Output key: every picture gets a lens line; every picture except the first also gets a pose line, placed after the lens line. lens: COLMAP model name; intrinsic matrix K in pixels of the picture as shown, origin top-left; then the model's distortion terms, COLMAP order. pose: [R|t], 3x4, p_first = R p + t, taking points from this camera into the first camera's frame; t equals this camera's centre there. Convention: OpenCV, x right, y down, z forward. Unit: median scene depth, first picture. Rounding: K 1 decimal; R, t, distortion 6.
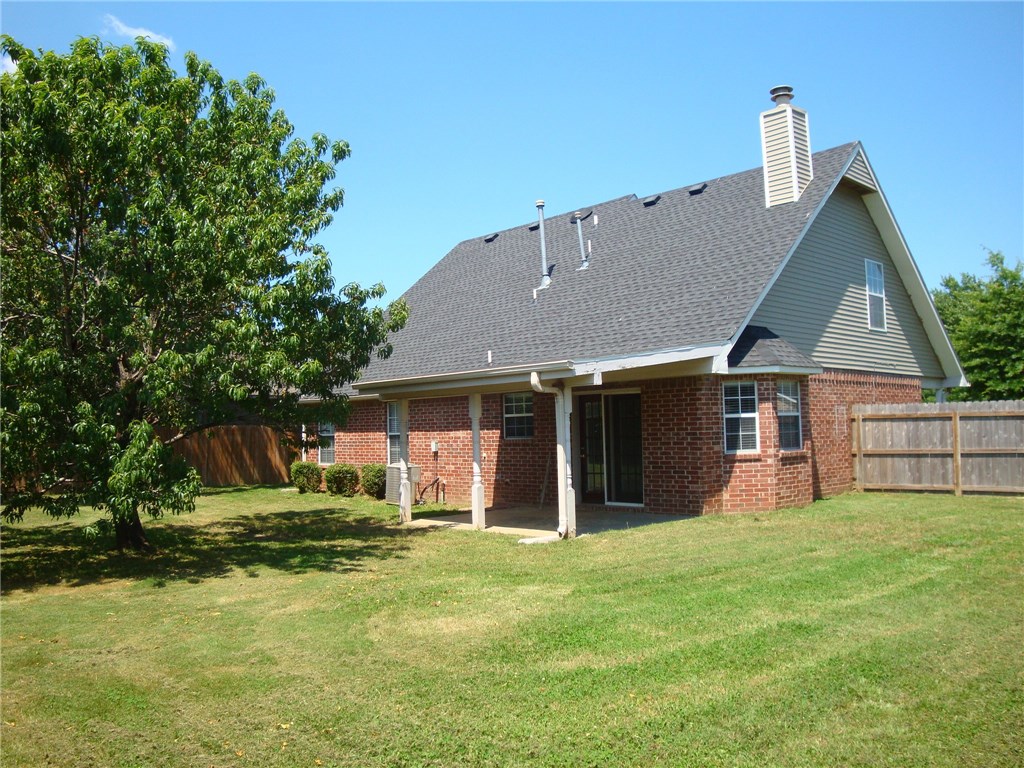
lens RADIAL K [[859.6, 0, 507.4], [0, 859.6, 381.9], [0, 0, 1]] dist [-0.160792, 0.153490]
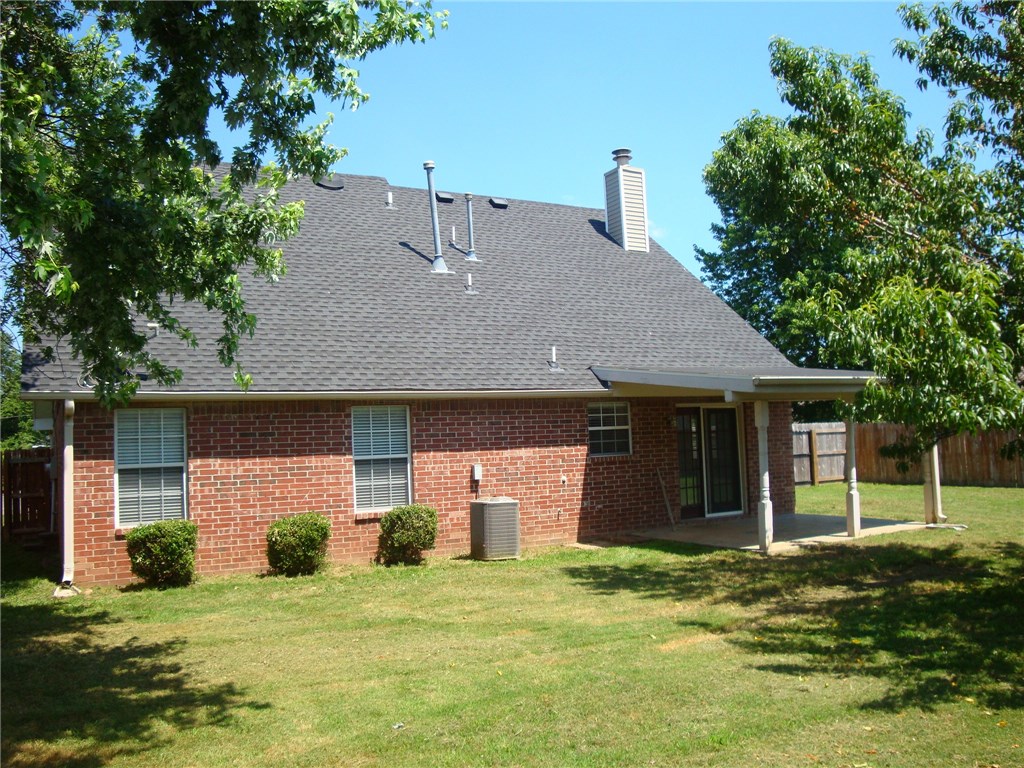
lens RADIAL K [[859.6, 0, 507.4], [0, 859.6, 381.9], [0, 0, 1]] dist [-0.160792, 0.153490]
pose [[0.263298, 0.075773, 0.961734, -0.813245], [-0.023848, 0.997117, -0.072032, 0.055737], [-0.964420, -0.003969, 0.264346, 0.856146]]
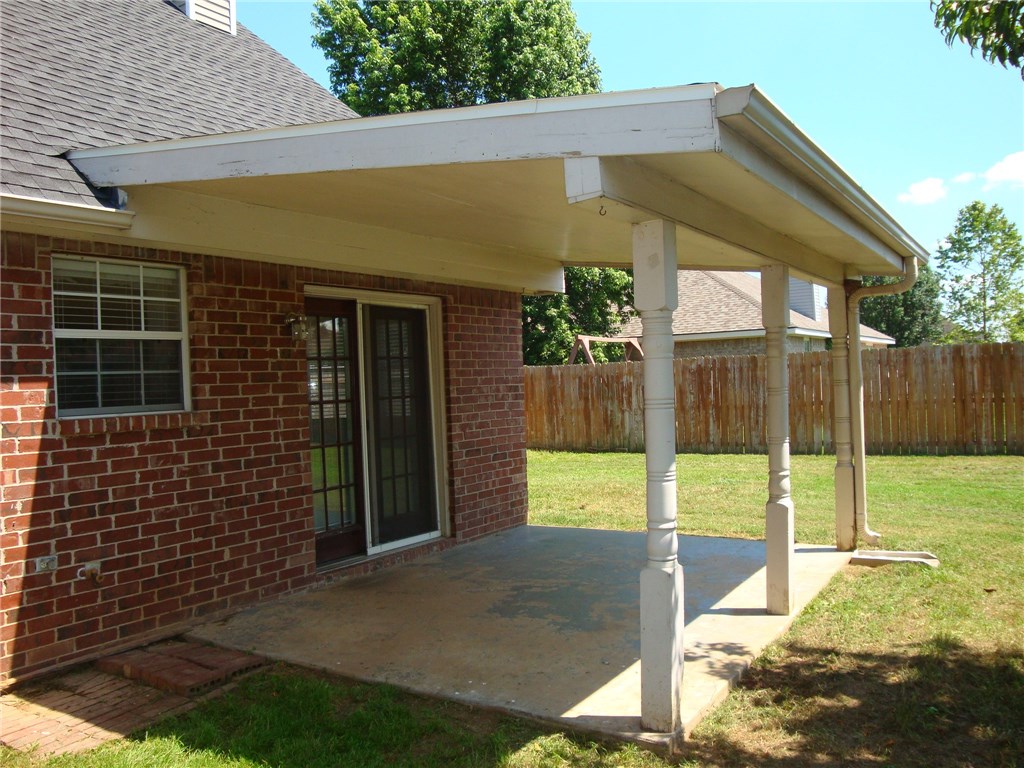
lens RADIAL K [[859.6, 0, 507.4], [0, 859.6, 381.9], [0, 0, 1]] dist [-0.160792, 0.153490]
pose [[-0.229984, 0.028484, 0.972778, -0.288230], [-0.013926, 0.999373, -0.032555, 0.061196], [-0.973095, -0.021034, -0.229443, 0.918782]]
